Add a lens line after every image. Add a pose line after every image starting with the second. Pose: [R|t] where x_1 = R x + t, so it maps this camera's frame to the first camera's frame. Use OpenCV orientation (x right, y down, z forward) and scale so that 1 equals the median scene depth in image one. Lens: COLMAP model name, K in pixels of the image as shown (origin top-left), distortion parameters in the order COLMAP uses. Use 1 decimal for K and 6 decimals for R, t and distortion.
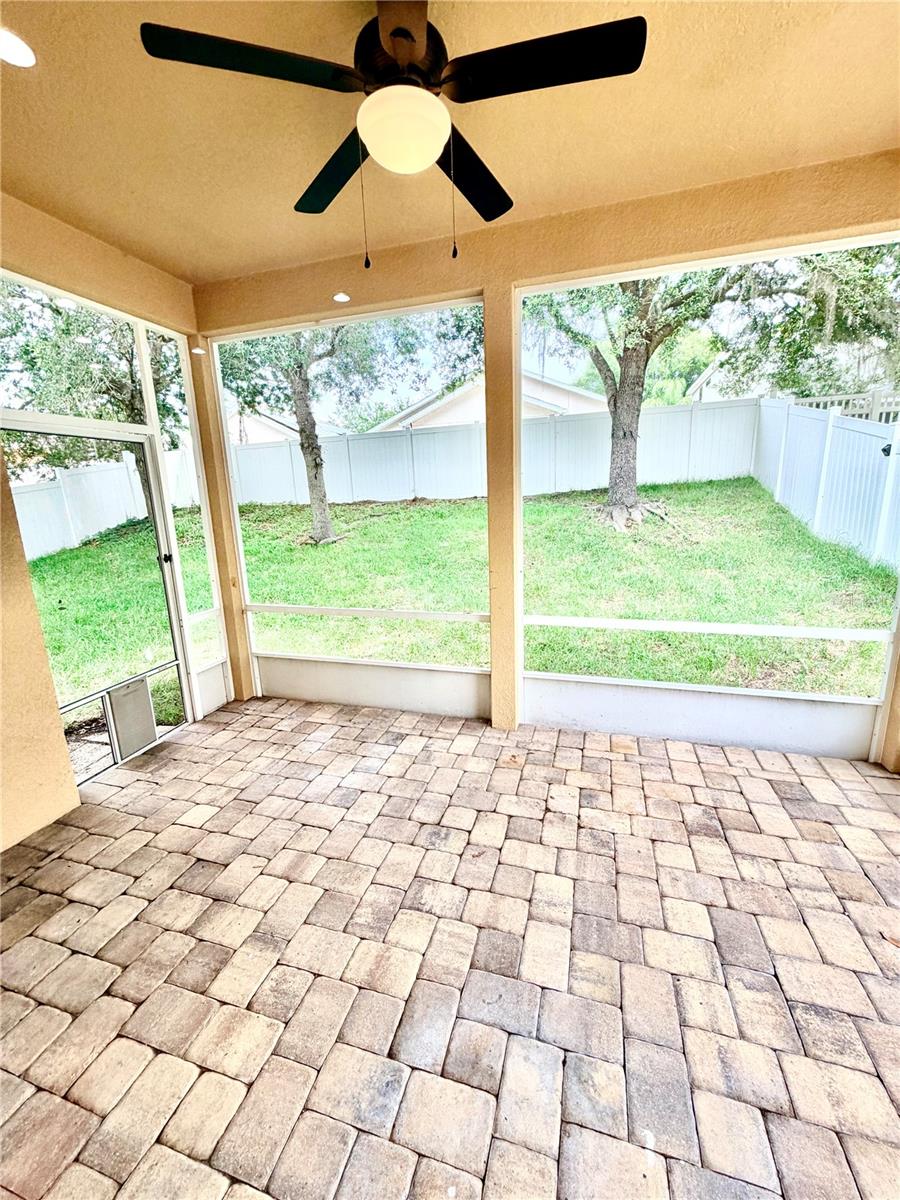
lens RADIAL K [[480.6, 0, 450.7], [0, 480.6, 593.8], [0, 0, 1]] dist [0.000358, 0.000575]
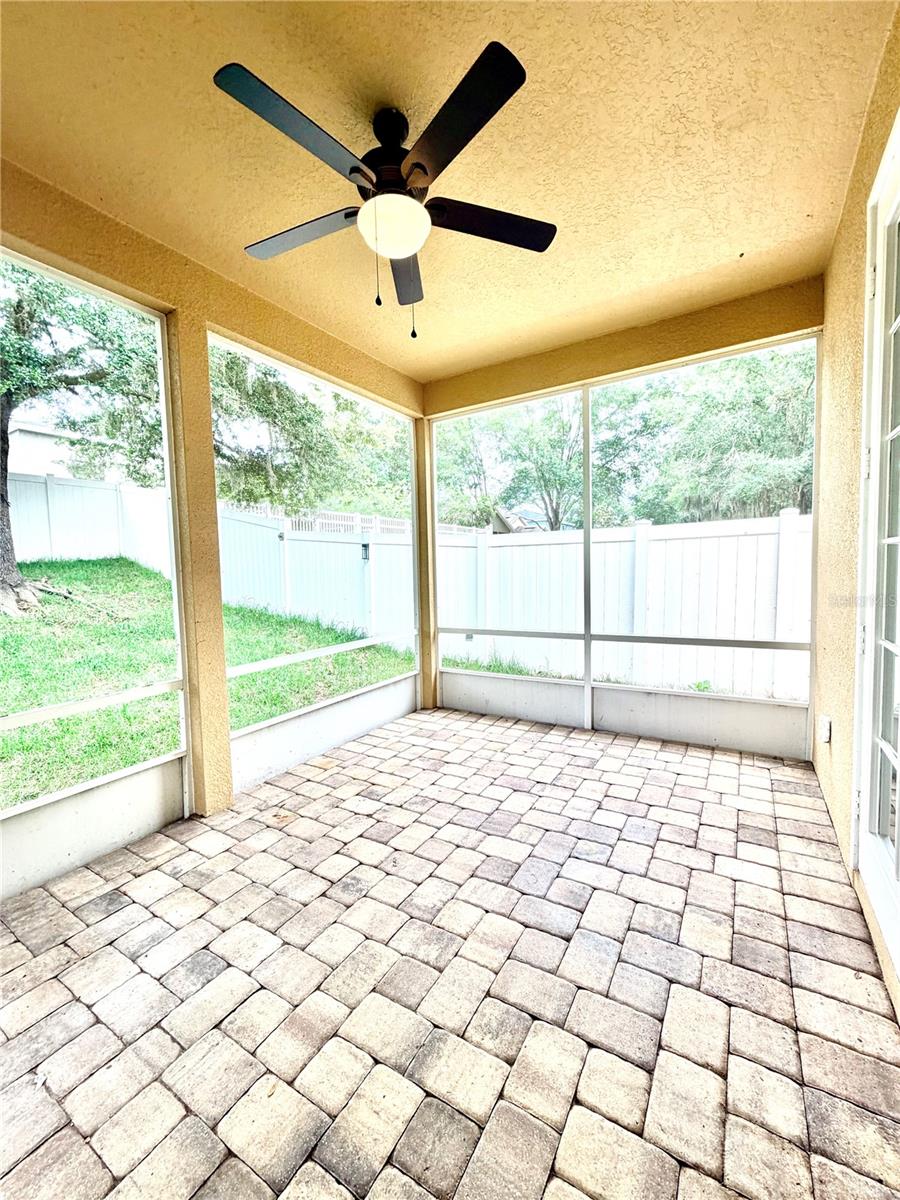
lens RADIAL K [[480.6, 0, 450.7], [0, 480.6, 593.8], [0, 0, 1]] dist [0.000358, 0.000575]
pose [[0.251614, -0.030681, 0.967341, -0.777940], [0.215482, 0.976186, -0.025087, 0.027010], [-0.943535, 0.214756, 0.252233, 0.438933]]
